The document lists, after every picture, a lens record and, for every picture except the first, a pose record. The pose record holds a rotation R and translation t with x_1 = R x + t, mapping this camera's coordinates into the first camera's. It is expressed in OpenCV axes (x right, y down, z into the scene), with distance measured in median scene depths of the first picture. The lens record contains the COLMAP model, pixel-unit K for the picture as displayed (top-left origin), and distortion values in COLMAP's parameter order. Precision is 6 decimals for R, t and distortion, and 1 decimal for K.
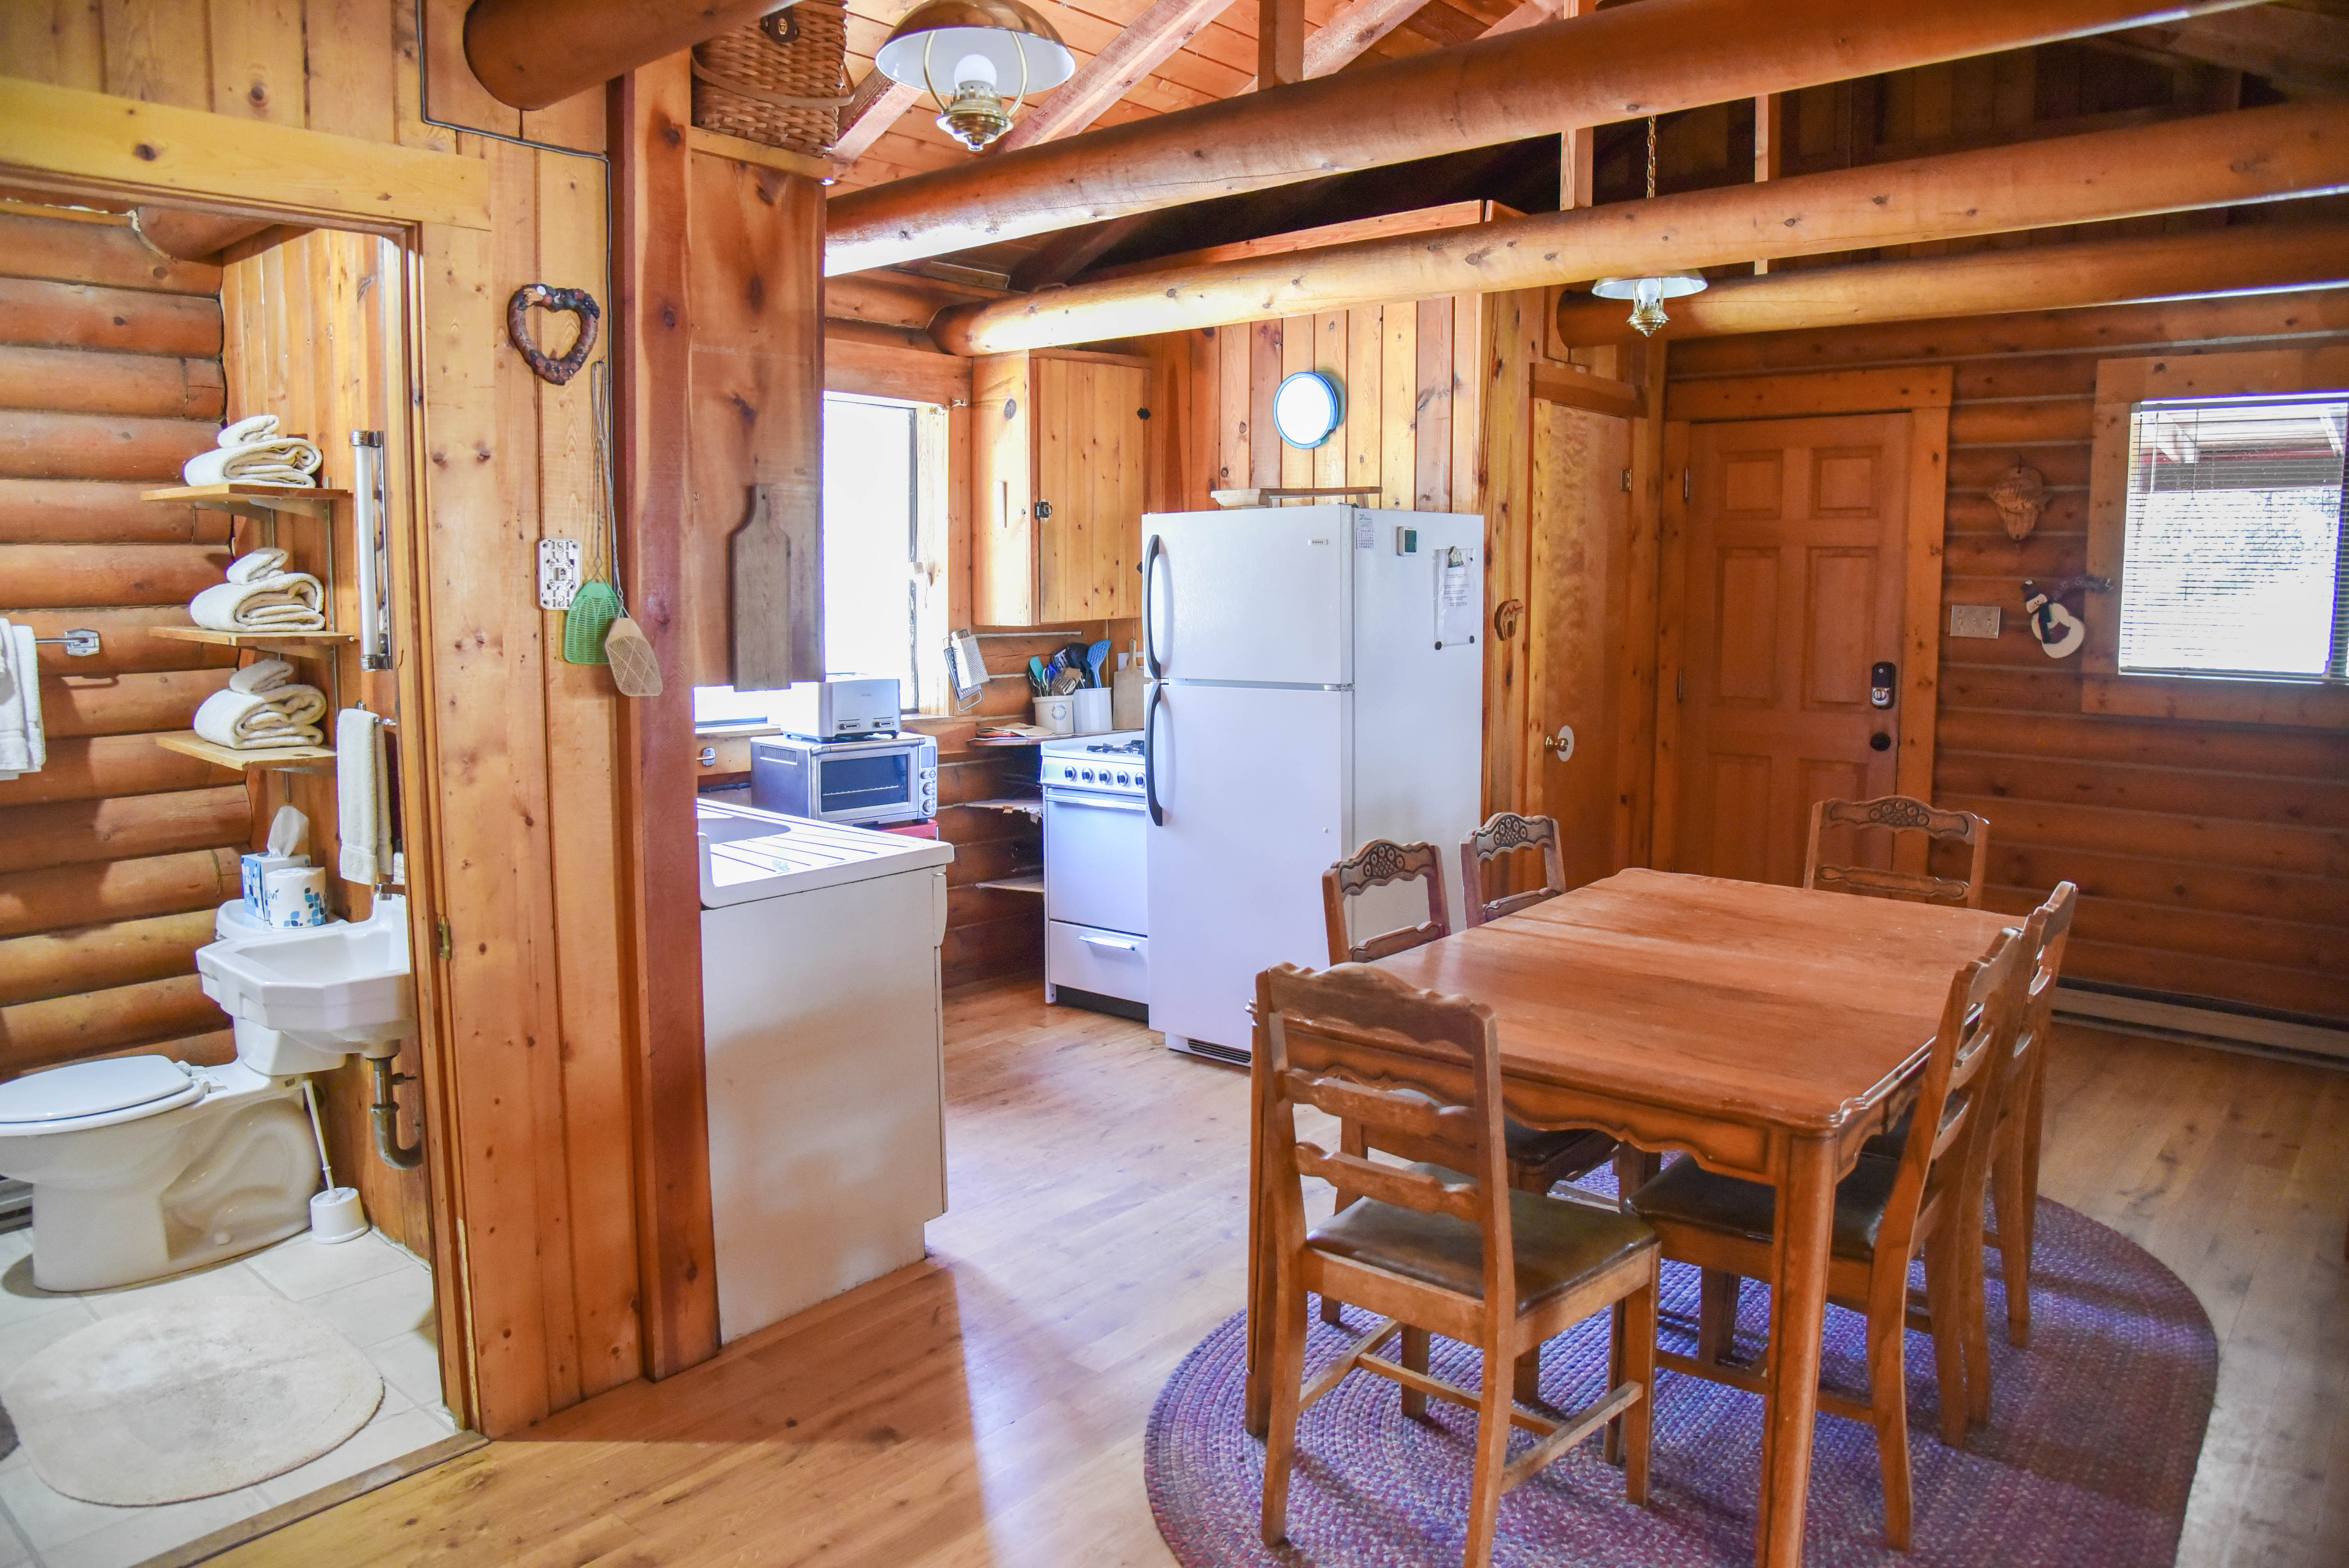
lens RADIAL K [[1621.0, 0, 1172.0], [0, 1621.0, 787.9], [0, 0, 1]] dist [-0.124399, 0.072532]
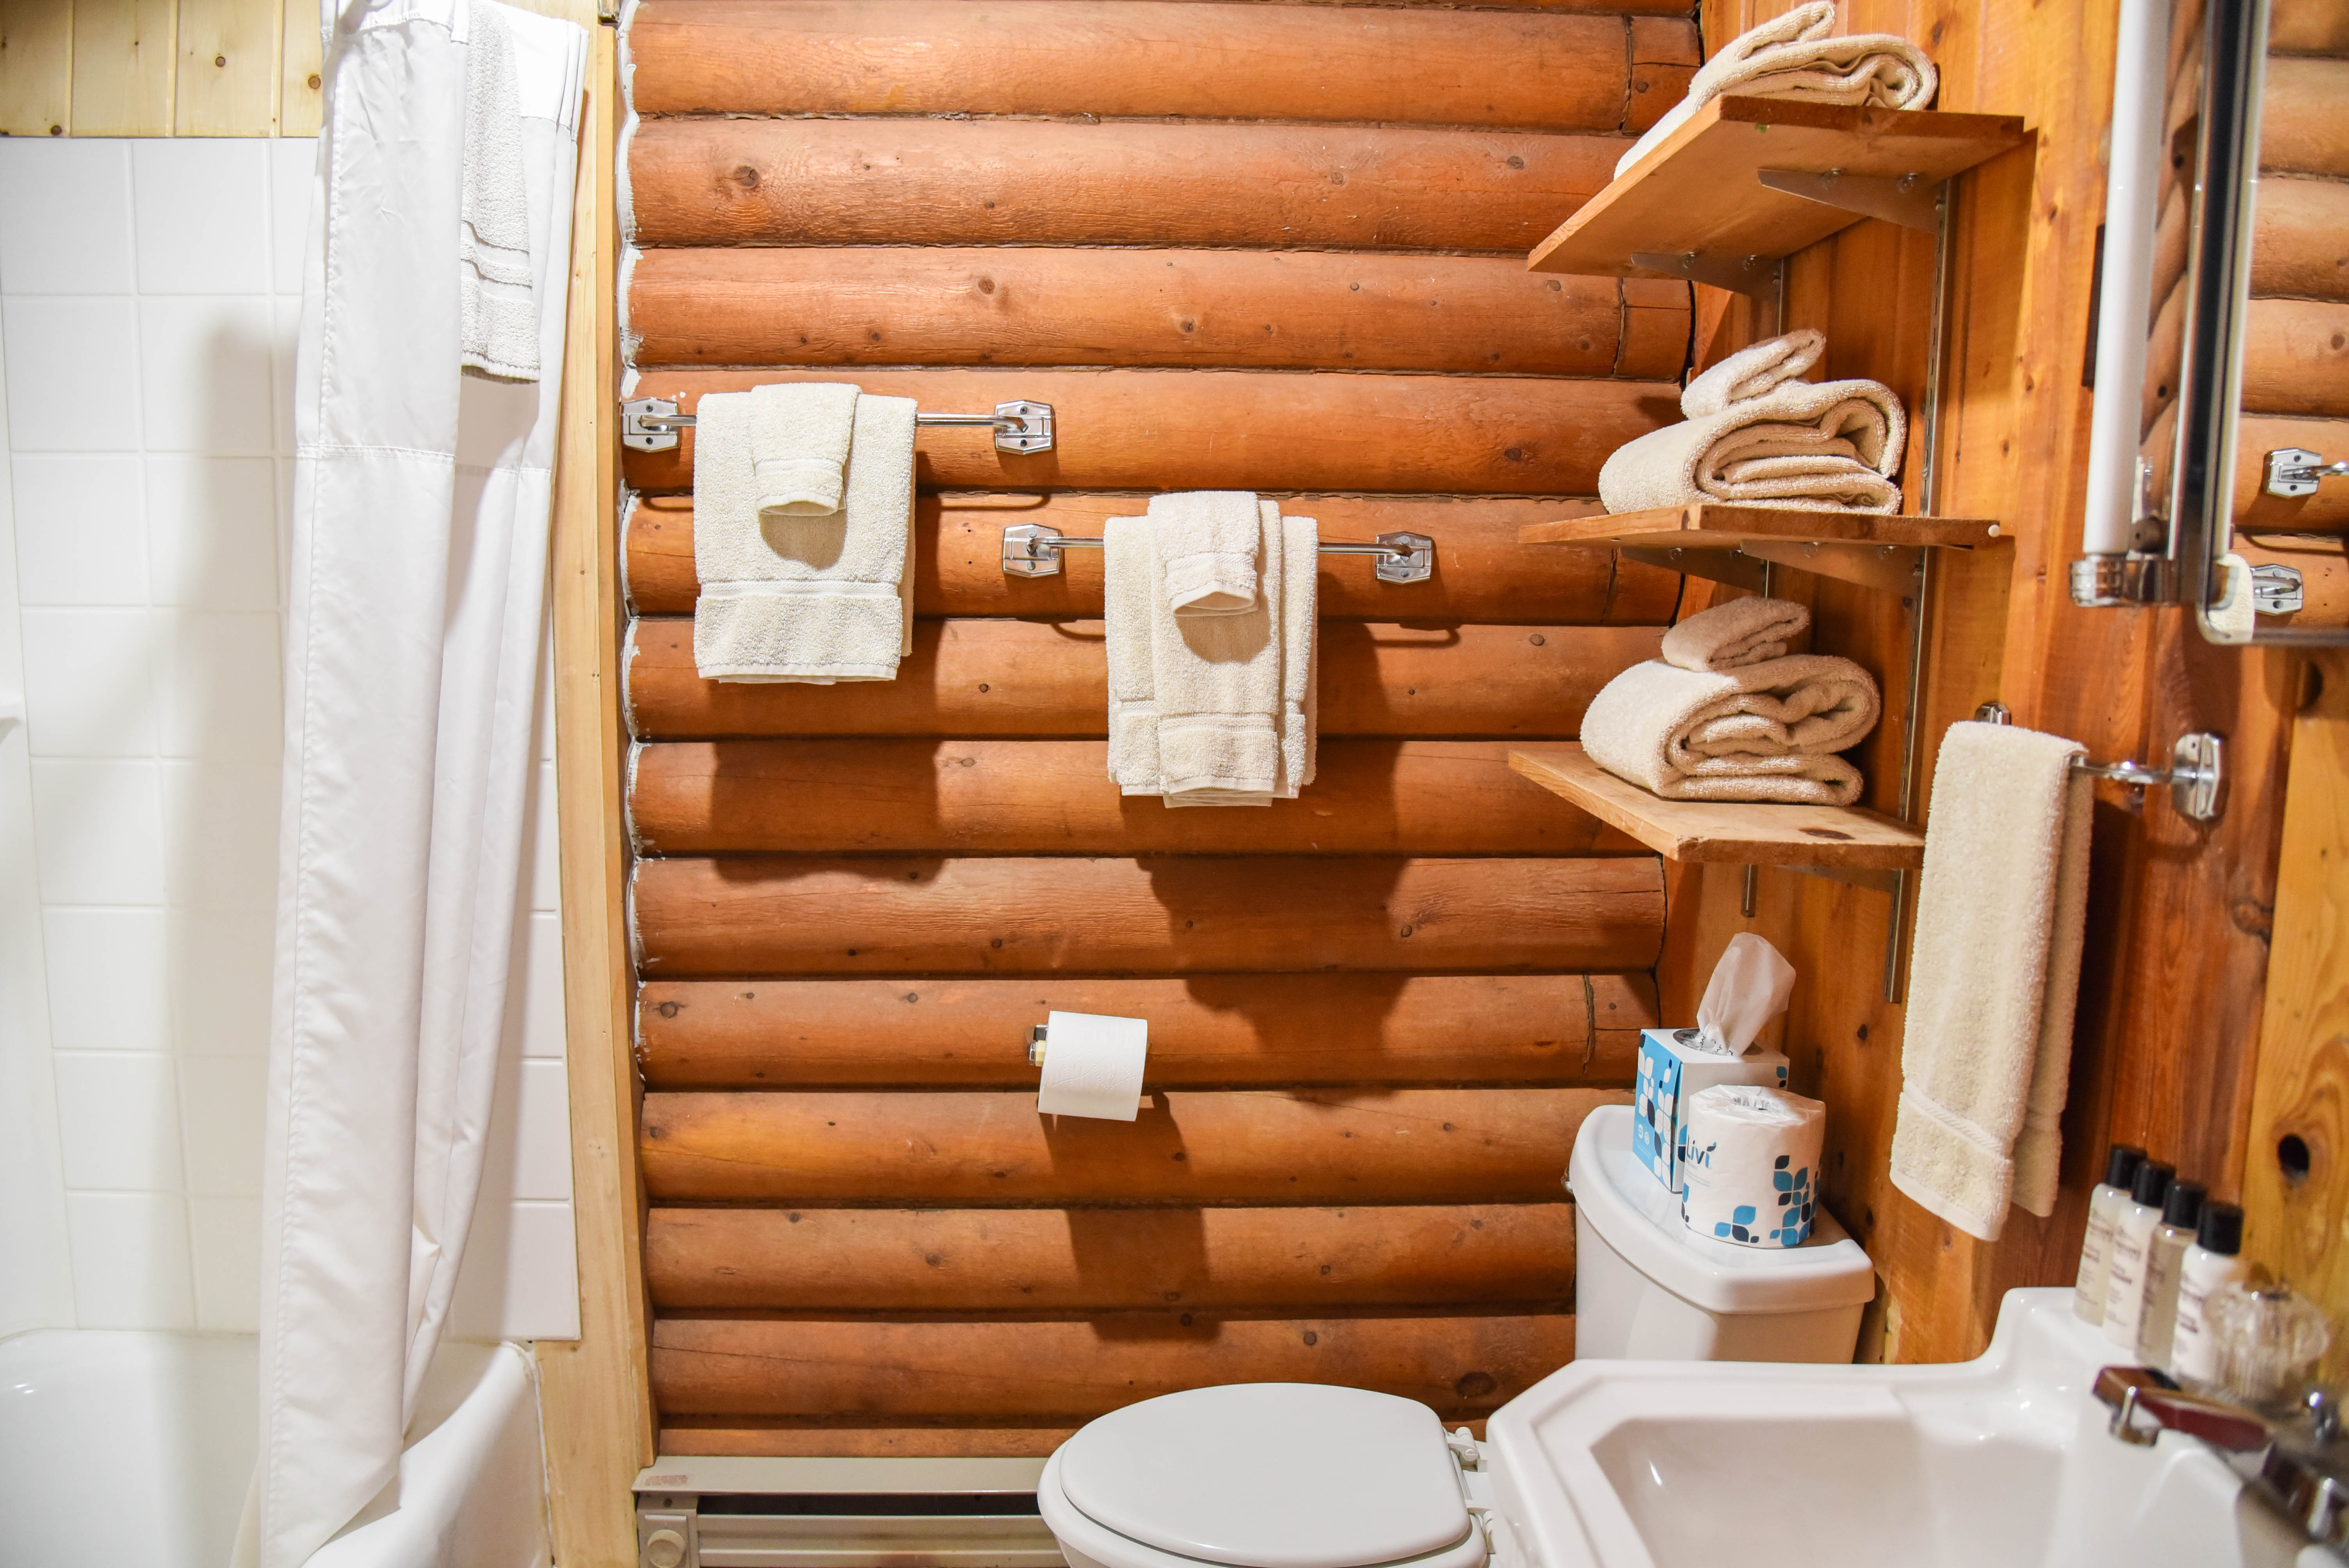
lens RADIAL K [[1621.0, 0, 1172.0], [0, 1621.0, 787.9], [0, 0, 1]] dist [-0.124399, 0.072532]
pose [[0.681854, 0.095328, -0.725251, -0.359546], [-0.110872, 0.993485, 0.026347, -0.022885], [0.723037, 0.062445, 0.687981, 0.581382]]
